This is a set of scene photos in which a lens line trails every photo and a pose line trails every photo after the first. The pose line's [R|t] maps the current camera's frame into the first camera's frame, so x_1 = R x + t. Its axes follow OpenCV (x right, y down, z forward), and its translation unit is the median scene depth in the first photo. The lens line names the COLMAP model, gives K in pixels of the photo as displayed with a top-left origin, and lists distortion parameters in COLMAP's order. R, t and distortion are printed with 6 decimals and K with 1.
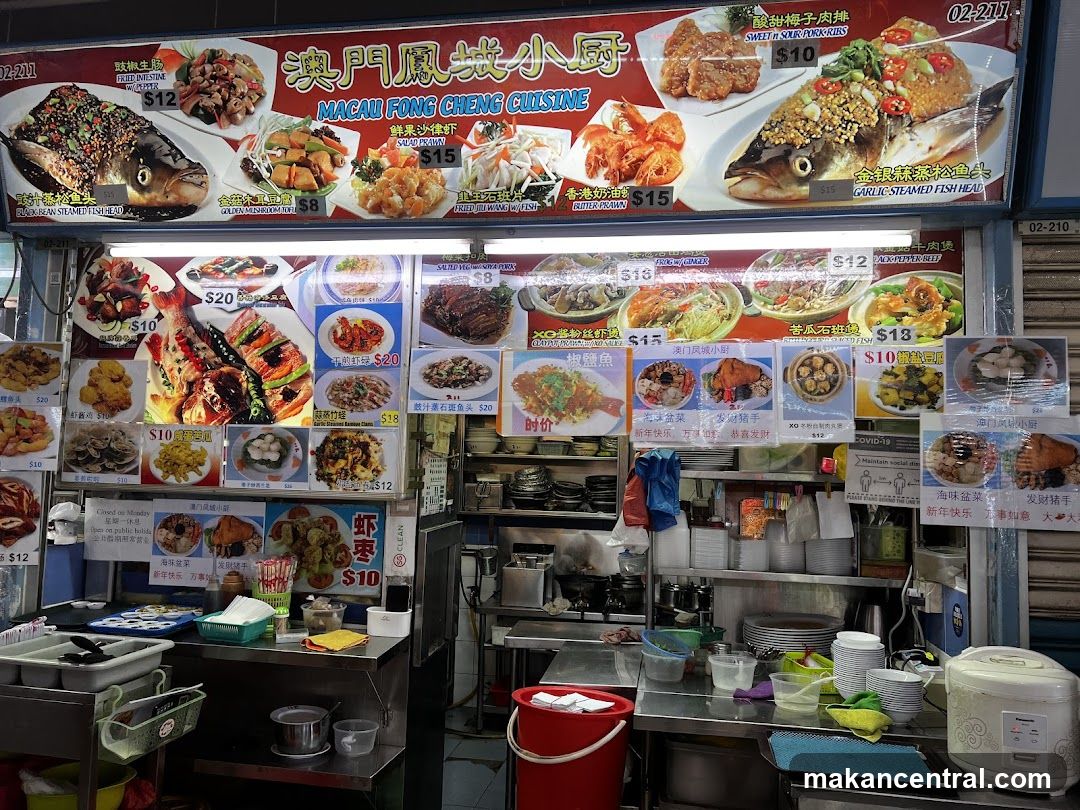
lens RADIAL K [[817.4, 0, 538.1], [0, 817.4, 409.1], [0, 0, 1]] dist [0.062727, -0.075692]
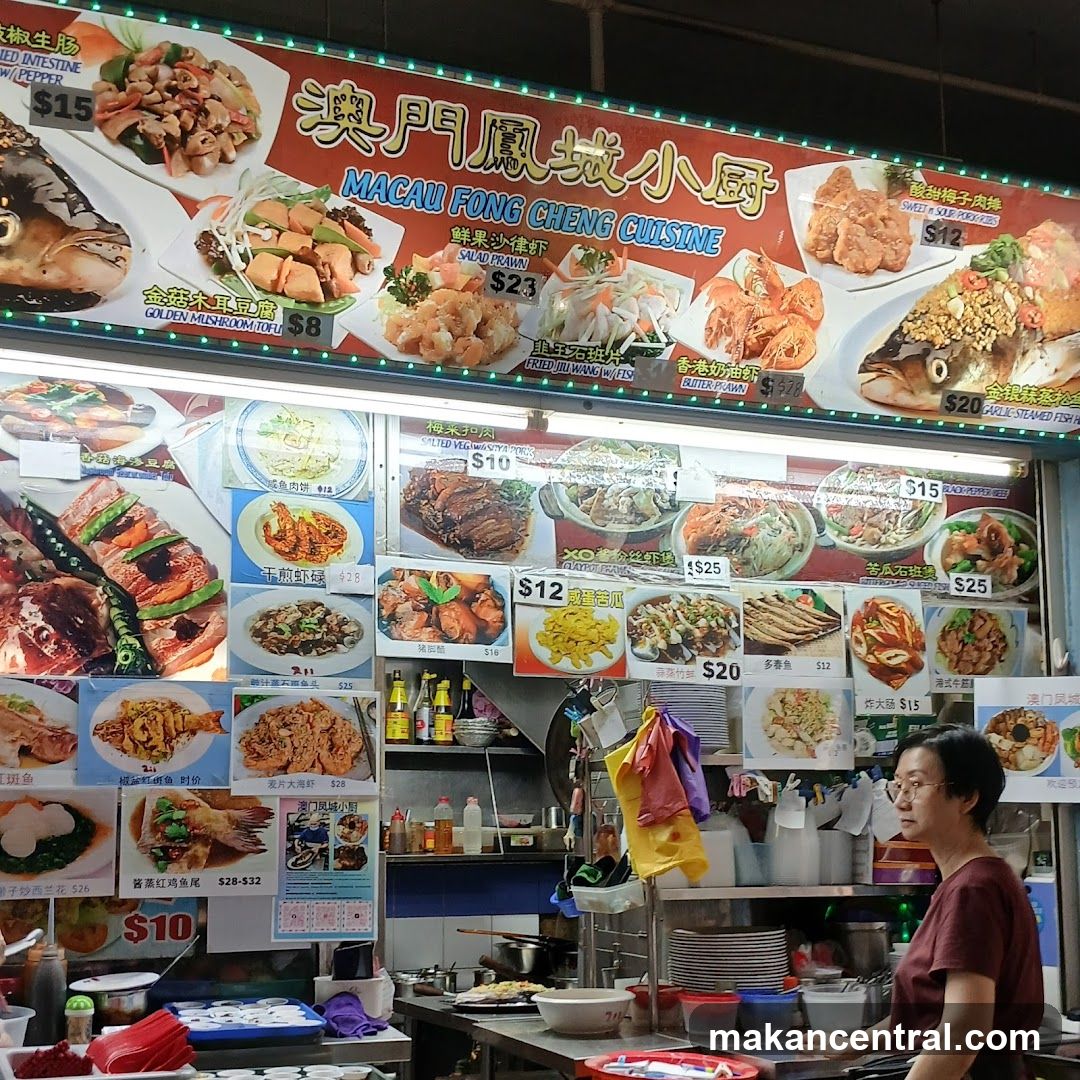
lens RADIAL K [[1475.4, 0, 520.9], [0, 1475.4, 691.3], [0, 0, 1]] dist [0.073520, 0.000000]
pose [[0.850948, 0.012680, 0.525096, -0.725769], [-0.006221, 0.999882, -0.014063, 0.044401], [-0.525212, 0.008700, 0.850927, -0.040541]]
